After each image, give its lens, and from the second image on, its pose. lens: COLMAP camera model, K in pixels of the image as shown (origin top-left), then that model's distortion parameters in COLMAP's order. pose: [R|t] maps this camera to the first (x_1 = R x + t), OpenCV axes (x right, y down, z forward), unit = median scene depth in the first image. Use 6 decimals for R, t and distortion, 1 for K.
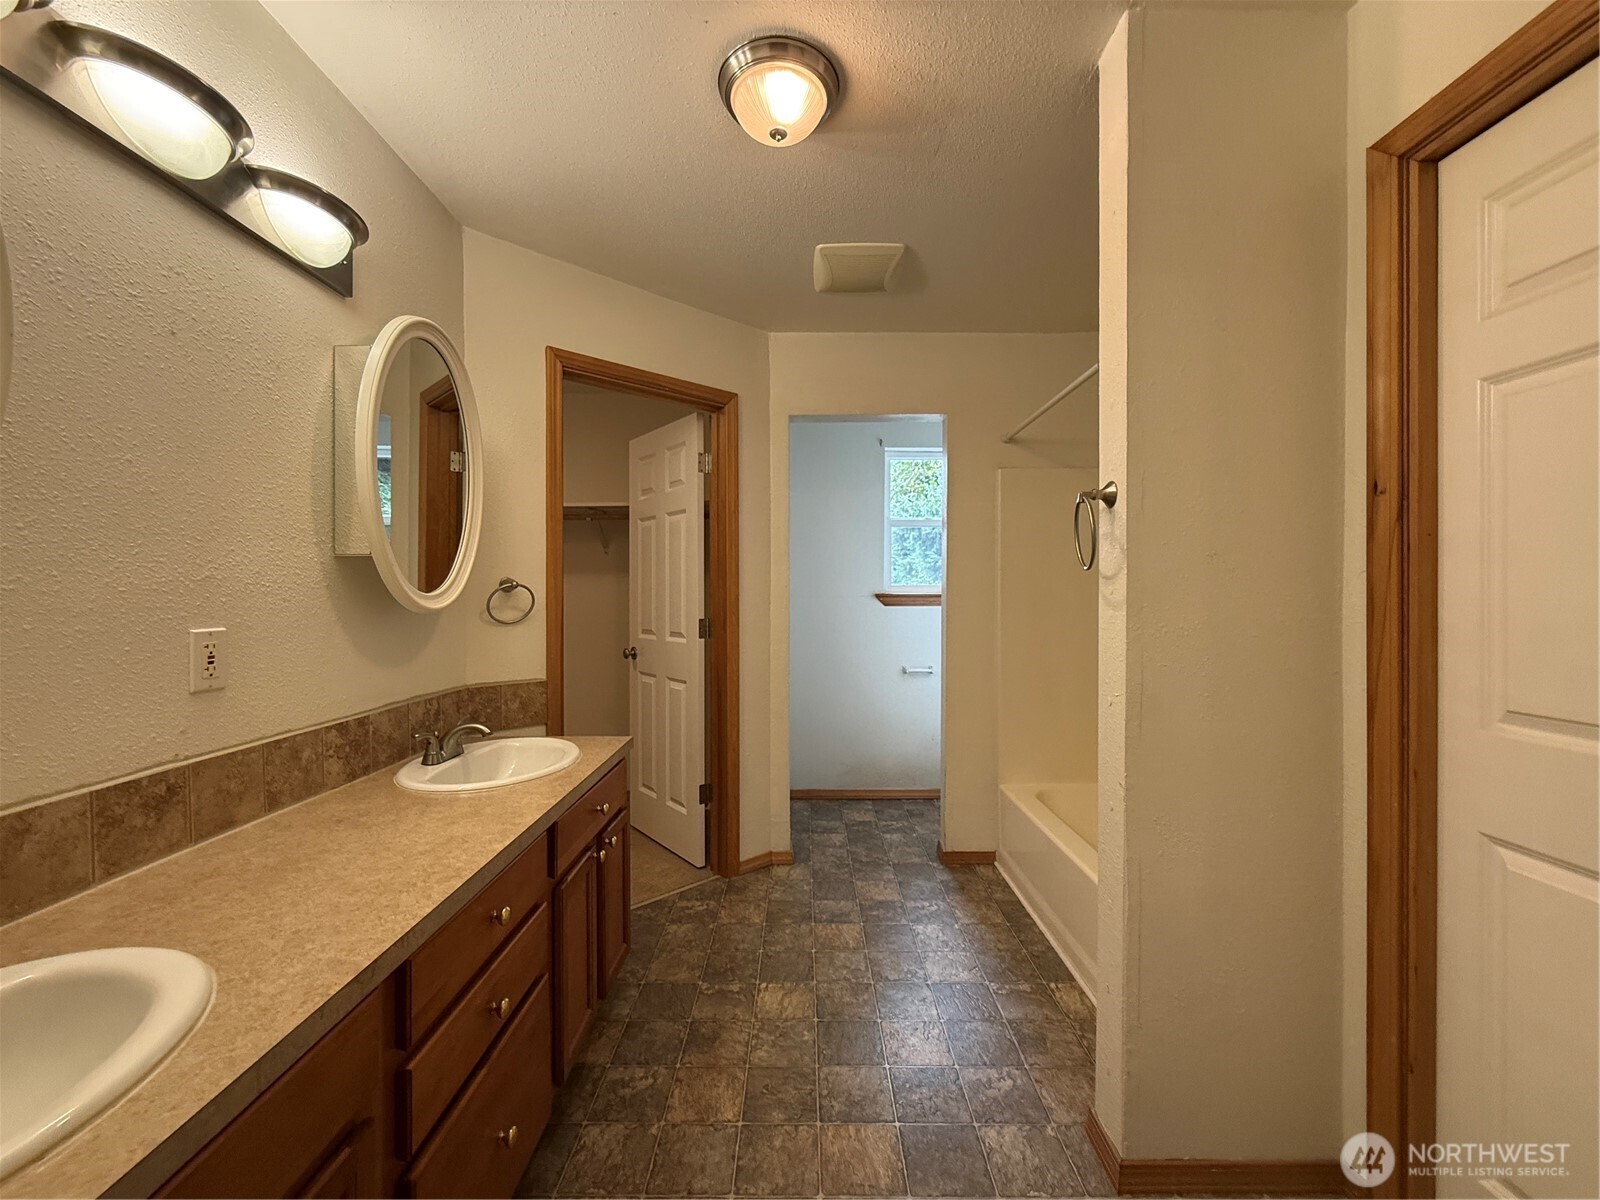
lens RADIAL K [[640.9, 0, 802.3], [0, 640.9, 599.5], [0, 0, 1]] dist [0.000687, 0.000531]
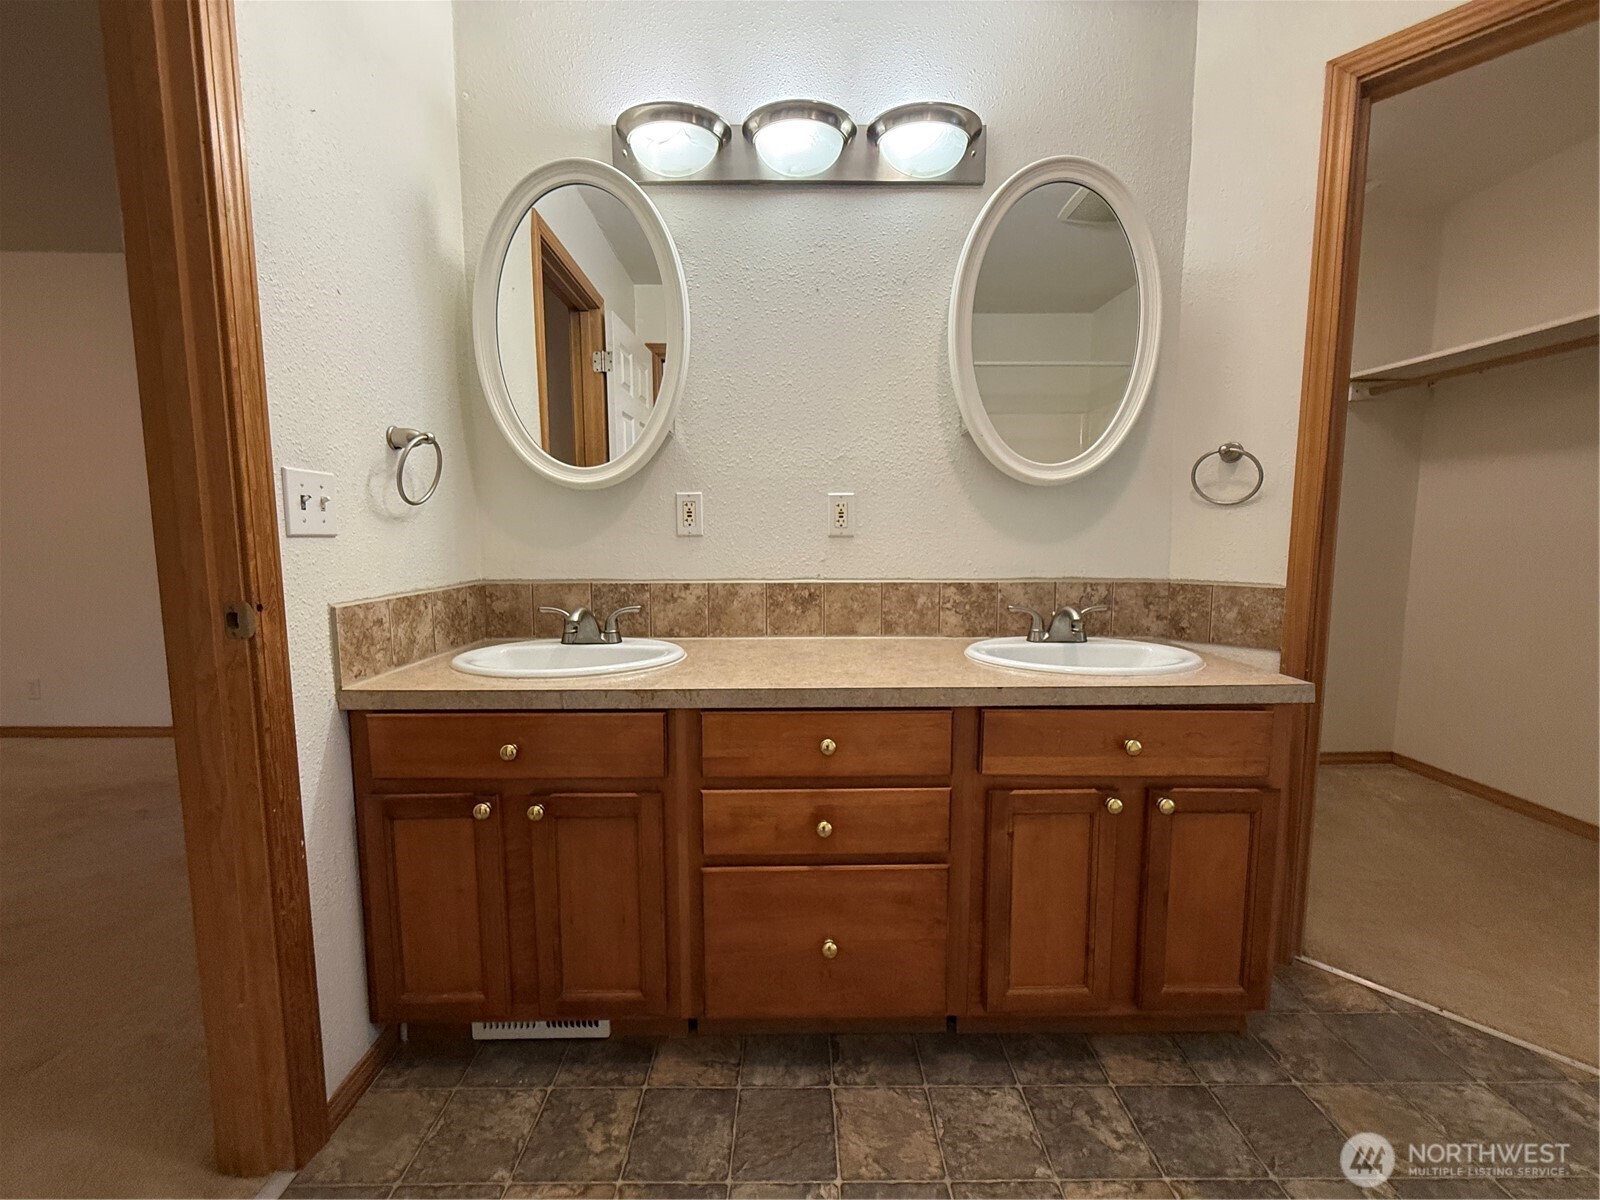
lens RADIAL K [[640.9, 0, 802.3], [0, 640.9, 599.5], [0, 0, 1]] dist [0.000687, 0.000531]
pose [[0.014187, 0.101674, -0.994717, 0.414929], [-0.008287, 0.994794, 0.101564, 0.108005], [0.999865, 0.006802, 0.014955, 0.699133]]
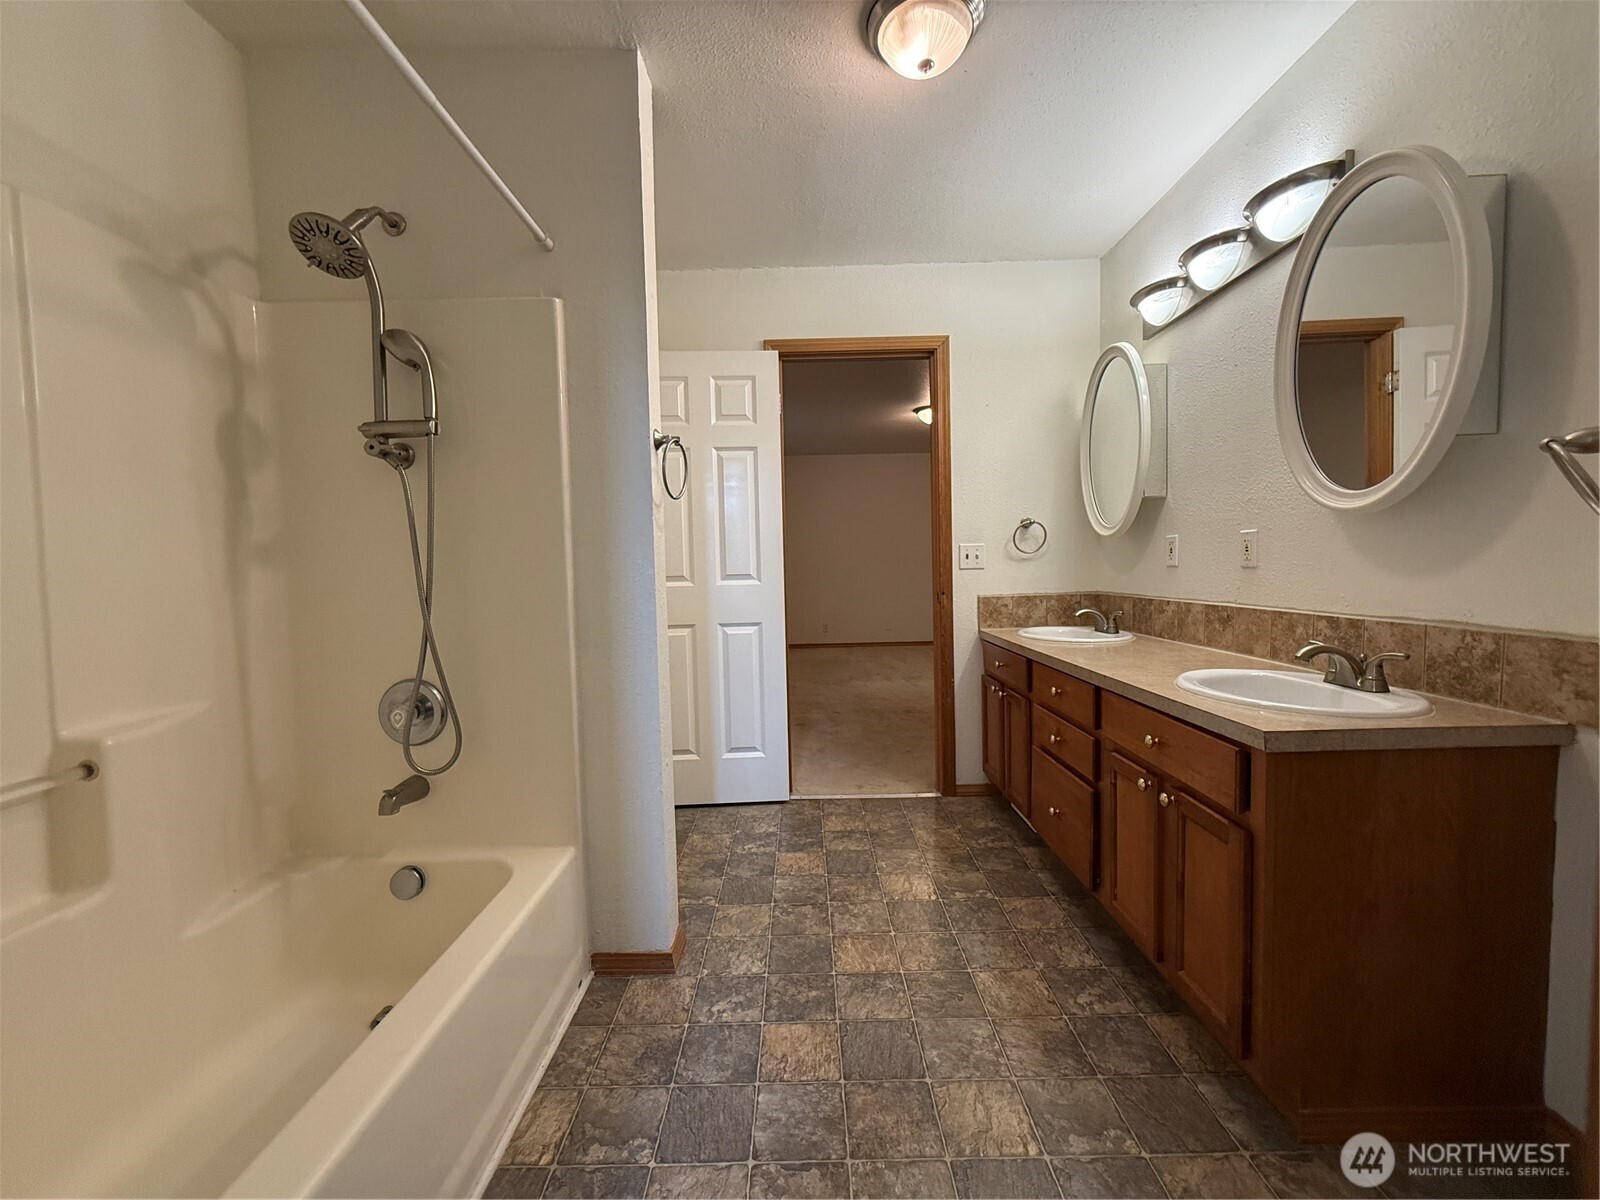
lens RADIAL K [[640.9, 0, 802.3], [0, 640.9, 599.5], [0, 0, 1]] dist [0.000687, 0.000531]
pose [[-0.999691, 0.024727, -0.002500, 0.188918], [0.024515, 0.997629, 0.064311, 0.070029], [0.004084, 0.064229, -0.997927, 2.089464]]
